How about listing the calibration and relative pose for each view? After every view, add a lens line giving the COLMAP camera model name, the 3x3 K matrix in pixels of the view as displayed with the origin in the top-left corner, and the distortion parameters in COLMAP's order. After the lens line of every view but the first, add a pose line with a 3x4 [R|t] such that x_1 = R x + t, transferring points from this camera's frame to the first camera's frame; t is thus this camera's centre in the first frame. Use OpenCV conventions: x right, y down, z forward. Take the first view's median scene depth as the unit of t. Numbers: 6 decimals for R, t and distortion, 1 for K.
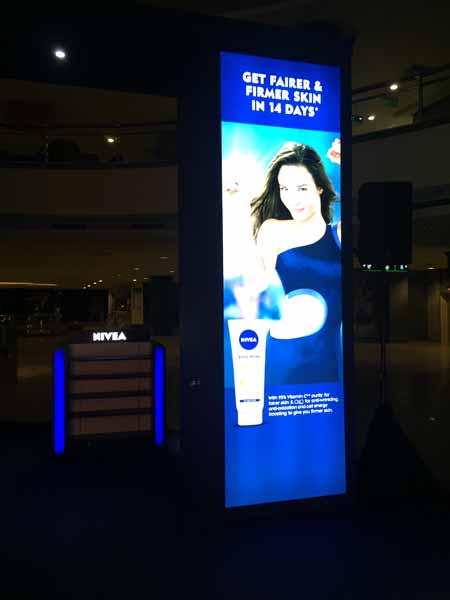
lens RADIAL K [[520.2, 0, 225.0], [0, 520.2, 300.0], [0, 0, 1]] dist [0.084563, -0.124704]
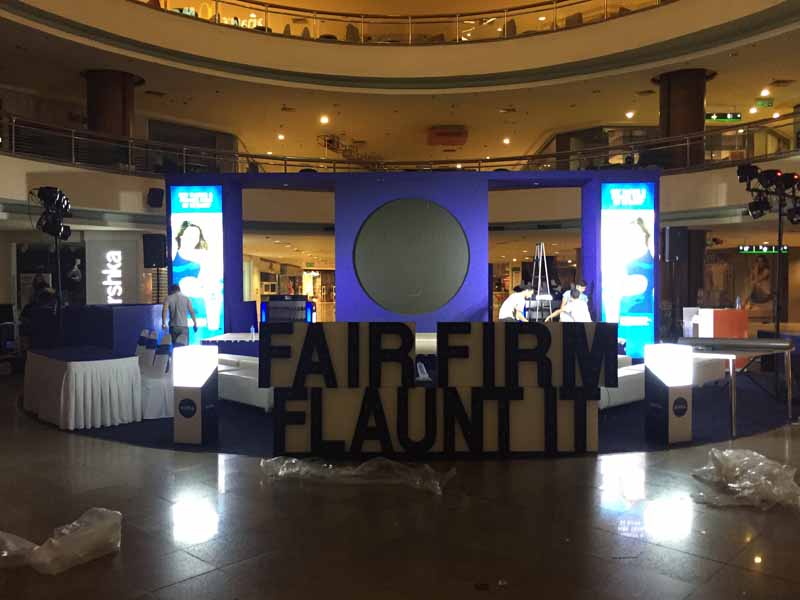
lens RADIAL K [[693.6, 0, 400.0], [0, 693.6, 300.0], [0, 0, 1]] dist [0.084563, -0.124704]
pose [[0.955155, 0.006047, -0.296044, 0.064113], [0.002438, 0.999597, 0.028283, 0.002434], [0.296096, -0.027737, 0.954755, -2.487417]]
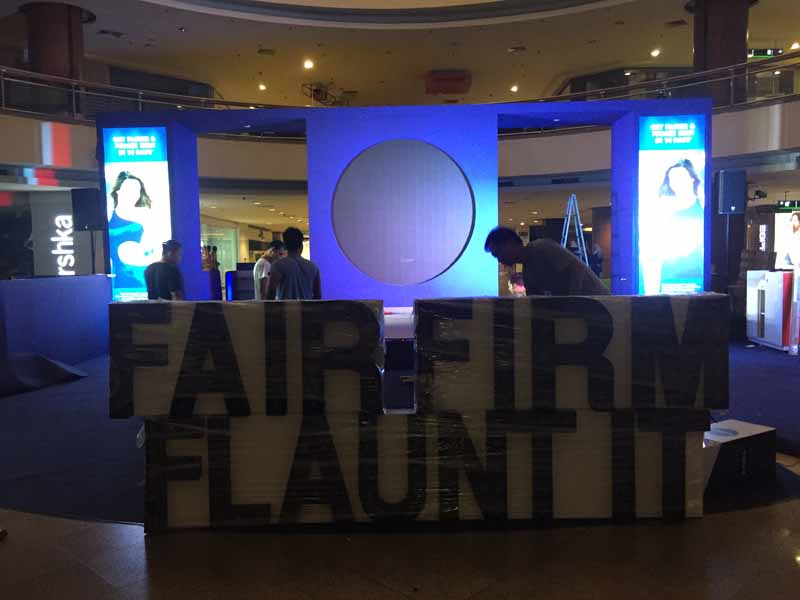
lens RADIAL K [[693.6, 0, 400.0], [0, 693.6, 300.0], [0, 0, 1]] dist [0.084563, -0.124704]
pose [[0.953622, 0.006593, -0.300933, -0.069225], [0.016103, 0.997211, 0.072879, 0.029292], [0.300575, -0.074345, 0.950856, -1.879534]]
